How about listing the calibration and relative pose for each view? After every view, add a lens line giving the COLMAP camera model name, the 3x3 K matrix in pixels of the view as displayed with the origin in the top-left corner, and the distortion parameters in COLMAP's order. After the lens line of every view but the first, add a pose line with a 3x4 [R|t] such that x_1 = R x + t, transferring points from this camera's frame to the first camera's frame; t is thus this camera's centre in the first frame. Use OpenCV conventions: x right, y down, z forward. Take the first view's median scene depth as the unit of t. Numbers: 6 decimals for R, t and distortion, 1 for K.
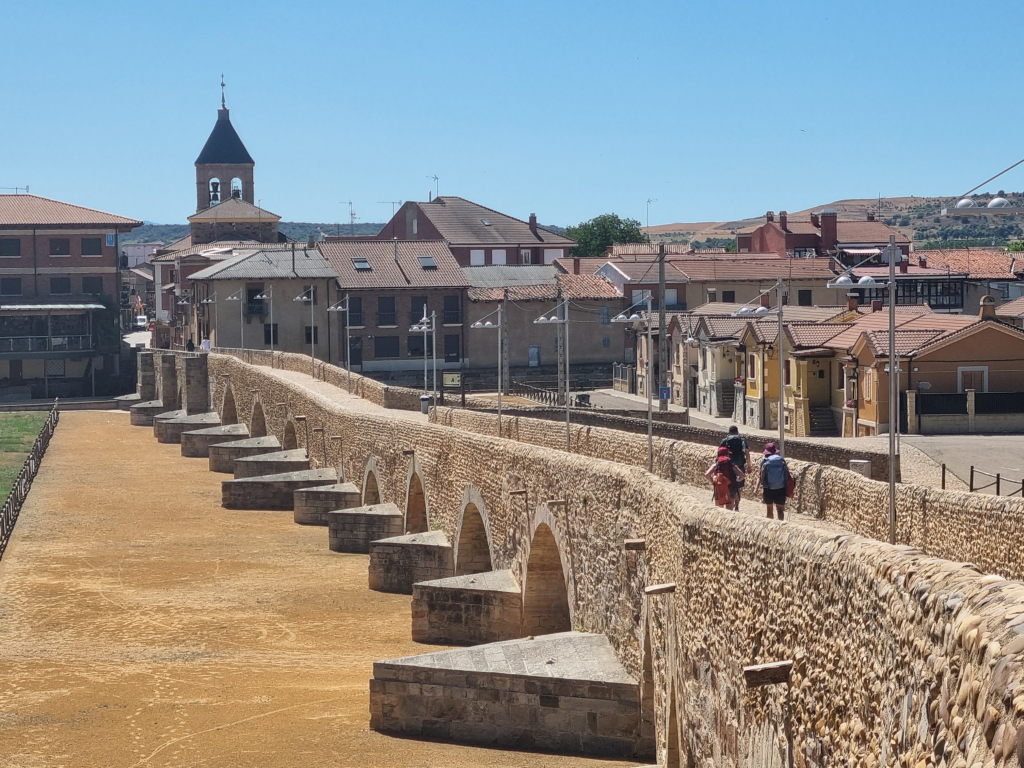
lens RADIAL K [[2681.8, 0, 512.0], [0, 2681.8, 384.0], [0, 0, 1]] dist [0.121479, 0.682972]
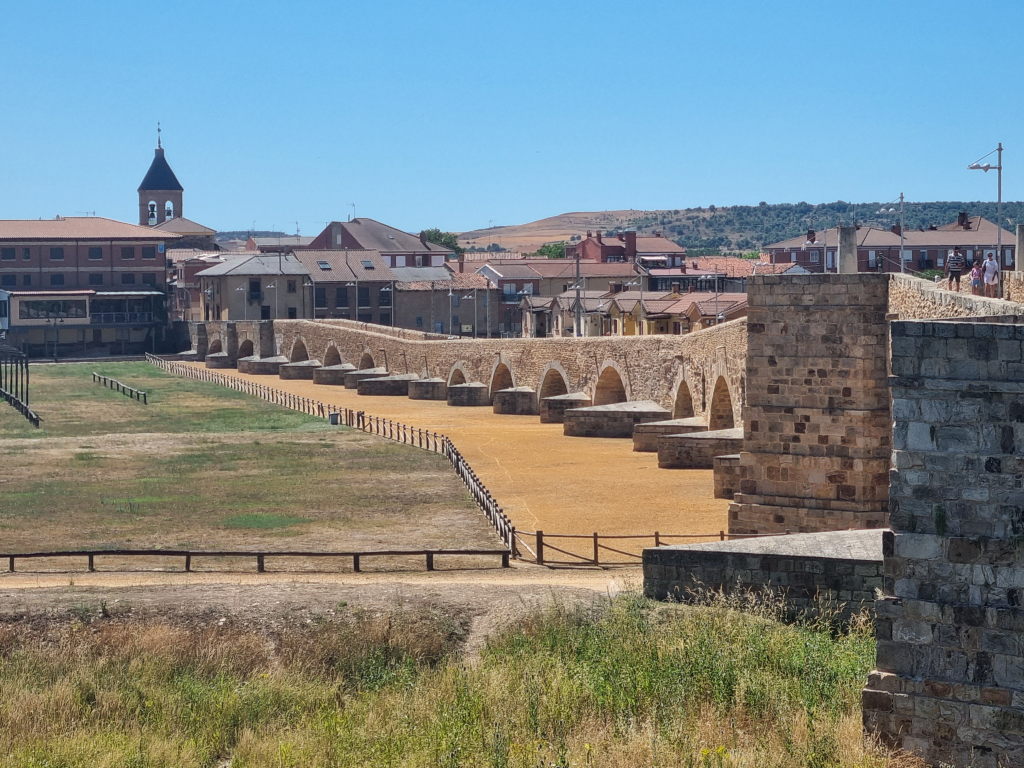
lens RADIAL K [[2681.8, 0, 512.0], [0, 2681.8, 384.0], [0, 0, 1]] dist [0.121479, 0.682972]
pose [[0.994078, -0.001926, 0.108650, -0.113826], [0.002265, 0.999993, -0.002995, 0.024948], [-0.108643, 0.003223, 0.994076, -0.472394]]
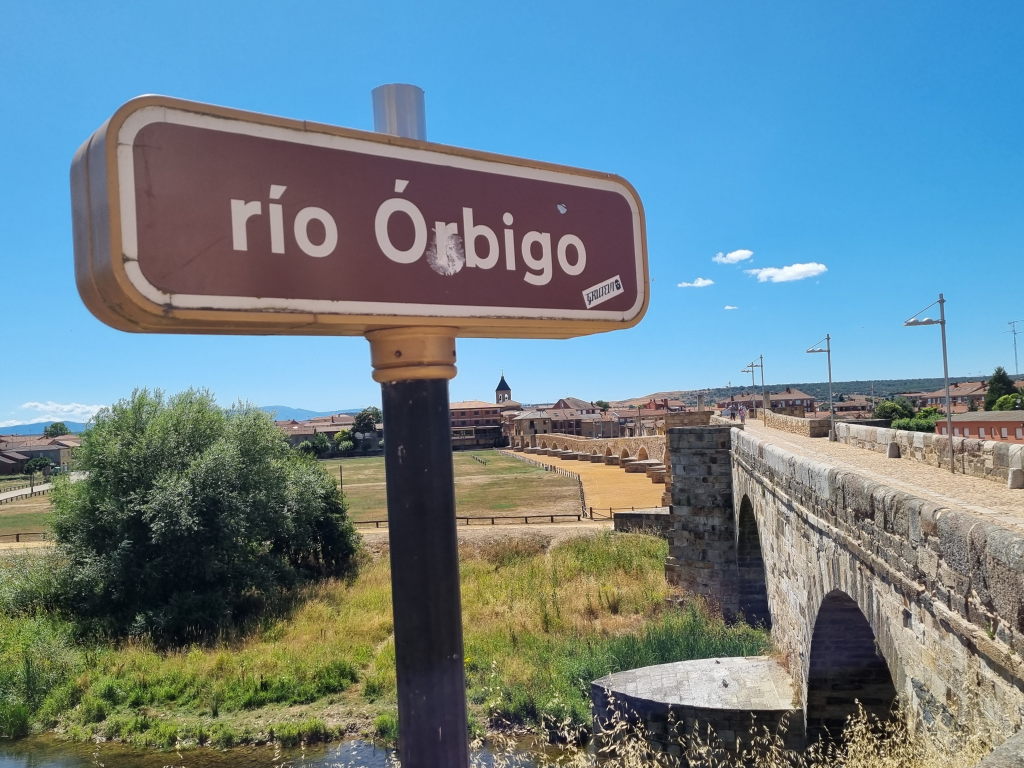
lens RADIAL K [[939.4, 0, 512.0], [0, 939.4, 384.0], [0, 0, 1]] dist [-0.000145, 0.000566]
pose [[0.999041, -0.034188, -0.027345, -0.082920], [0.031849, 0.996137, -0.081828, 0.025597], [0.030037, 0.080879, 0.996271, -0.468586]]
